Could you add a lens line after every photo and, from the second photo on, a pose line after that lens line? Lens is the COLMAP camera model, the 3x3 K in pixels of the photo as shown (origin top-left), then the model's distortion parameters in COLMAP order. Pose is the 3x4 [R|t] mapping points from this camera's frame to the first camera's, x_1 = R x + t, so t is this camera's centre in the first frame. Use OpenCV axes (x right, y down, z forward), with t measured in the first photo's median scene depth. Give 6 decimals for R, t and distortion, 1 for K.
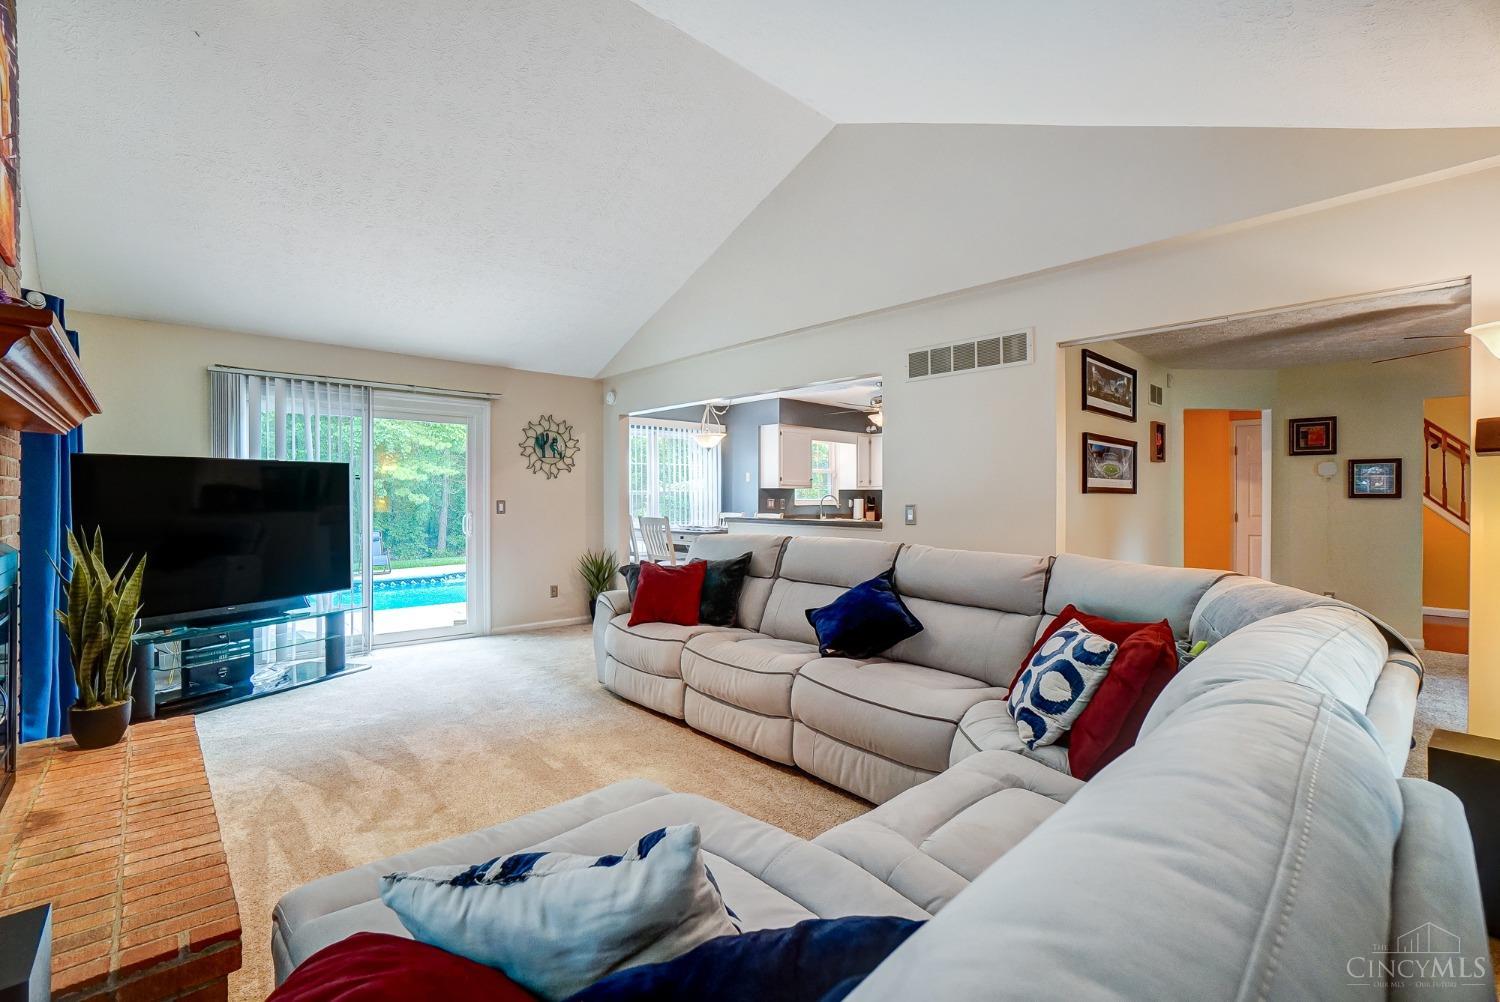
lens RADIAL K [[668.4, 0, 748.4], [0, 668.4, 499.0], [0, 0, 1]] dist [-0.000104, -0.000002]
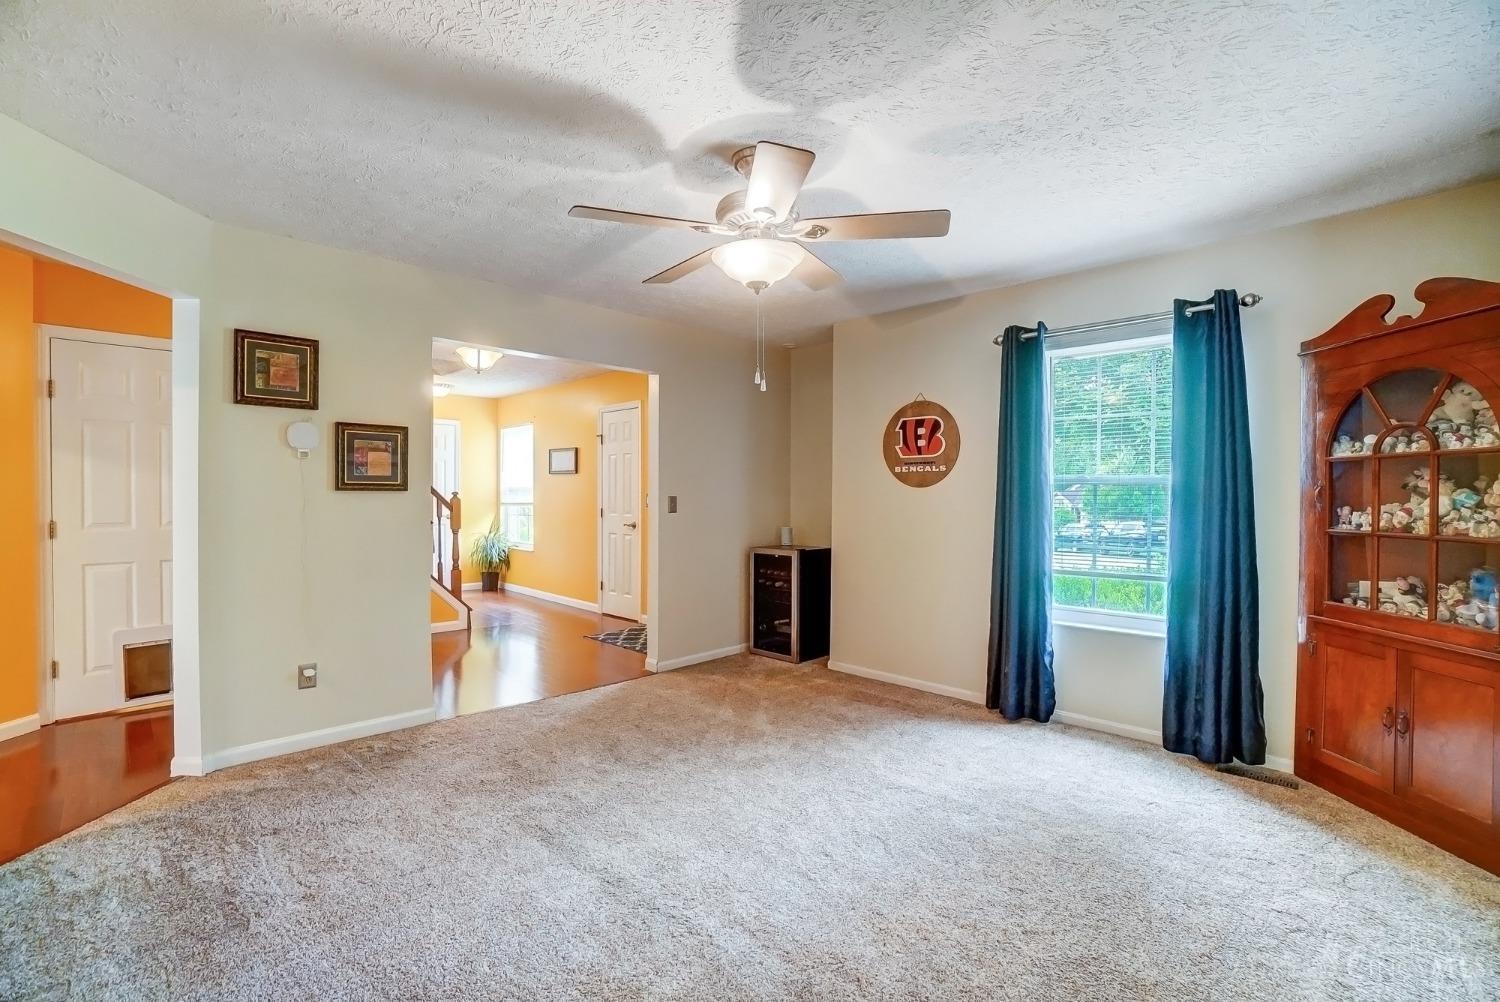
lens RADIAL K [[668.4, 0, 749.4], [0, 668.4, 498.0], [0, 0, 1]] dist [-0.000104, -0.000002]
pose [[0.030125, -0.006845, 0.999523, 0.337903], [0.001408, 0.999976, 0.006805, 0.002562], [-0.999545, 0.001202, 0.030134, 0.624891]]
